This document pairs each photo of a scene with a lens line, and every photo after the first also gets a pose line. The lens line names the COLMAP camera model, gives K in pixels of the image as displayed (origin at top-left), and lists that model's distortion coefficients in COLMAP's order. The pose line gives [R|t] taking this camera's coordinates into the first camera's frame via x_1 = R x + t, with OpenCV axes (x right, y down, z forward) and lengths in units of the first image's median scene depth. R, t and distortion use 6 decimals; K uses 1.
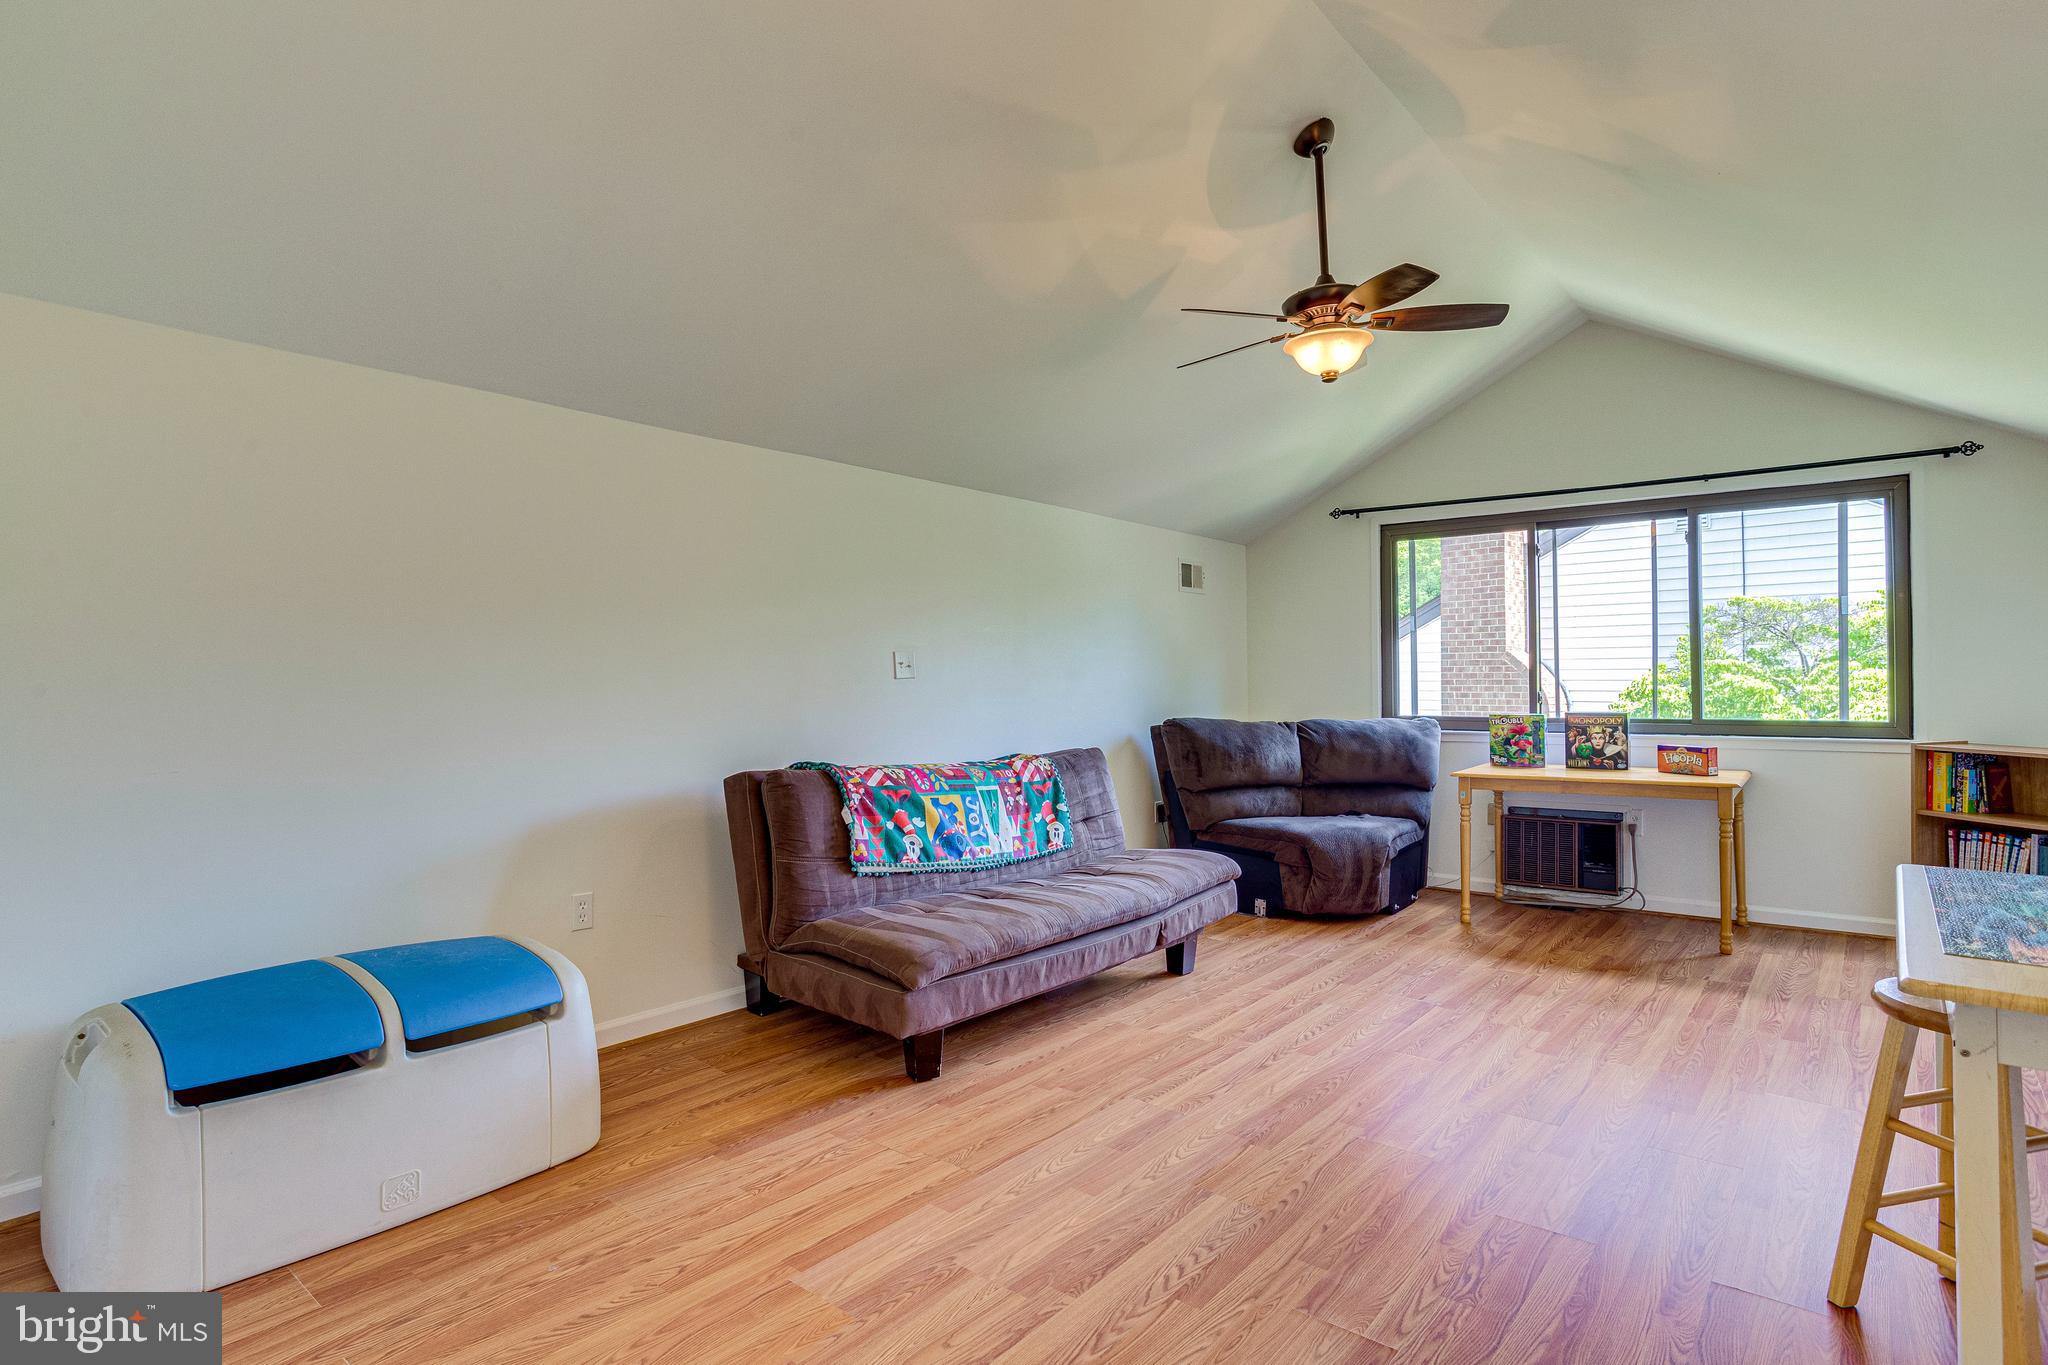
lens RADIAL K [[1037.1, 0, 1024.0], [0, 1037.1, 682.5], [0, 0, 1]] dist [-0.023597, 0.000254]
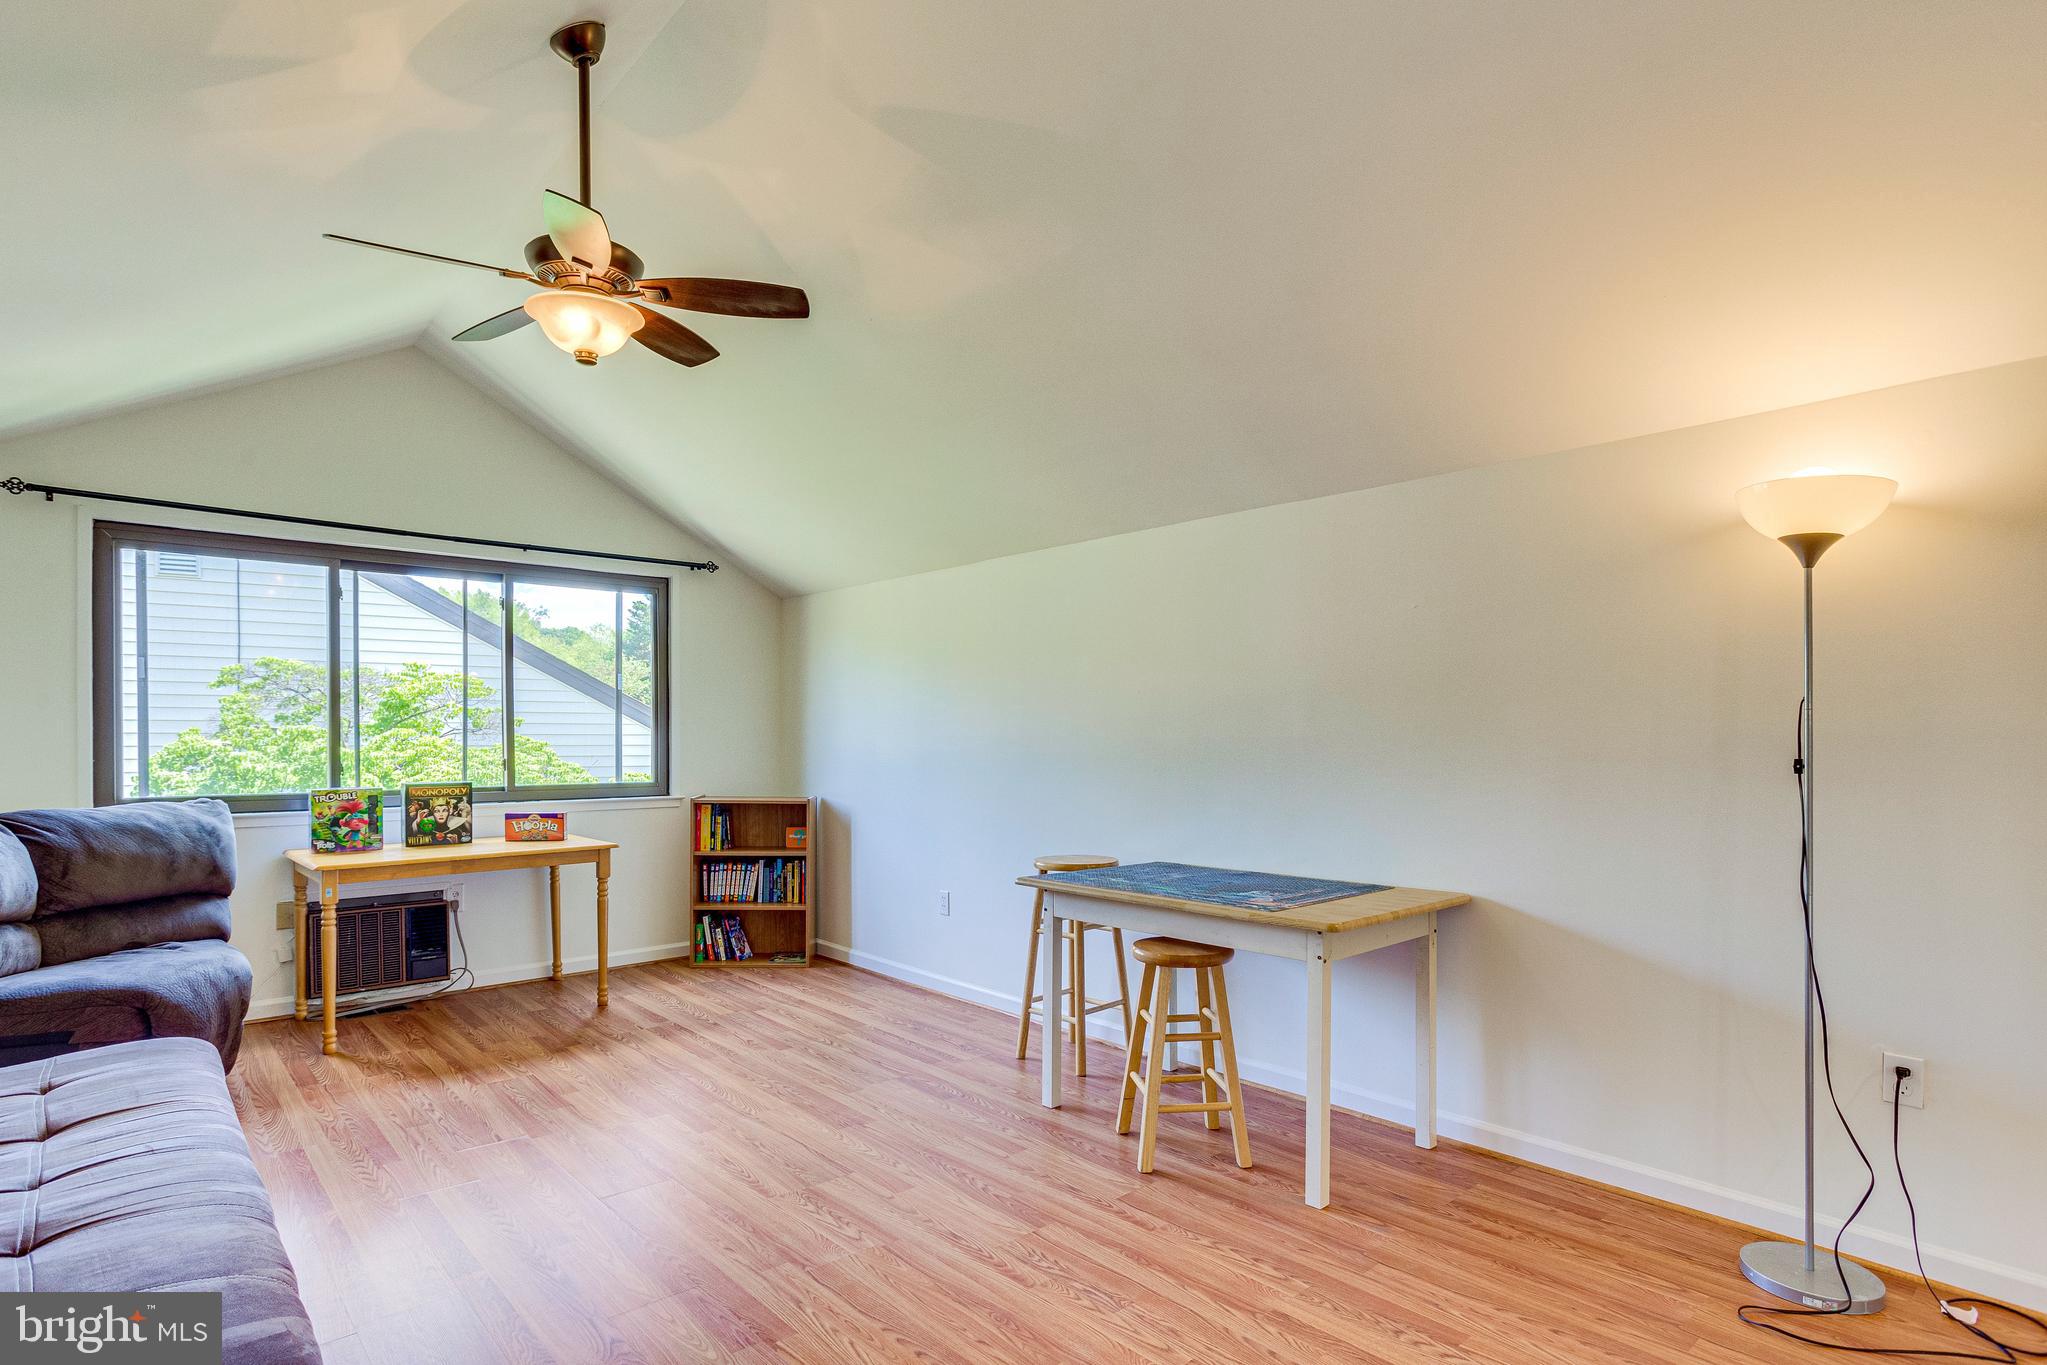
lens RADIAL K [[1050.1, 0, 994.1], [0, 1050.1, 750.5], [0, 0, 1]] dist [-0.048554, 0.015897]
pose [[0.150173, -0.004480, 0.988650, -0.300828], [0.001853, 0.999989, 0.004250, -0.002572], [-0.988658, 0.001194, 0.150180, 0.412668]]
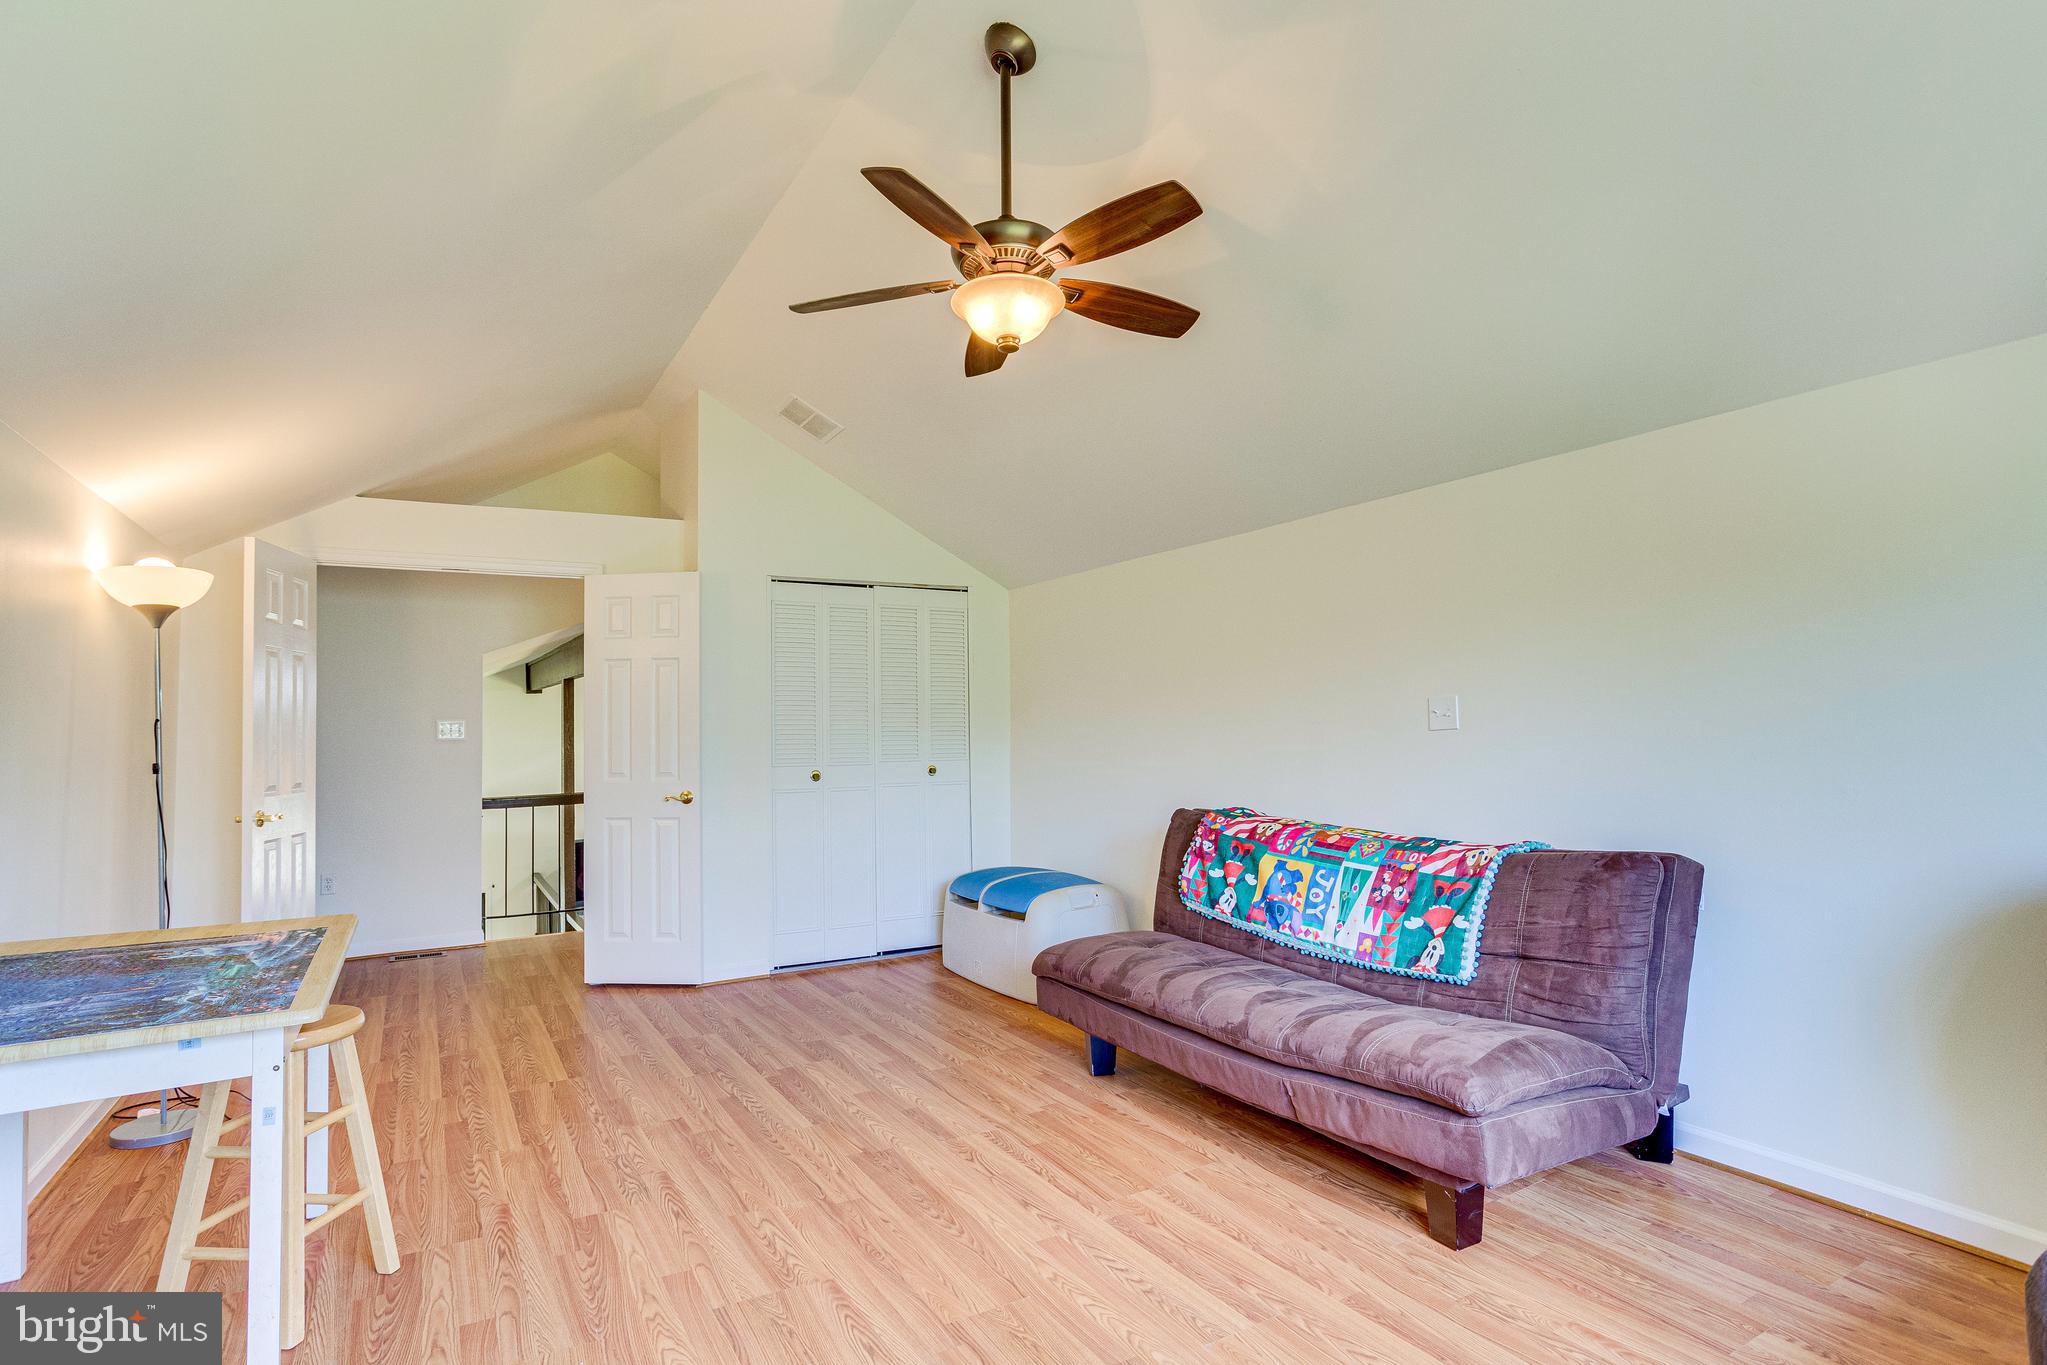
lens RADIAL K [[1006.8, 0, 1005.3], [0, 1006.8, 689.5], [0, 0, 1]] dist [-0.044833, 0.031600]
pose [[-0.333729, -0.030911, -0.942162, 0.704152], [0.019599, 0.999019, -0.039719, -0.010070], [0.942465, -0.031721, -0.332796, 0.879743]]
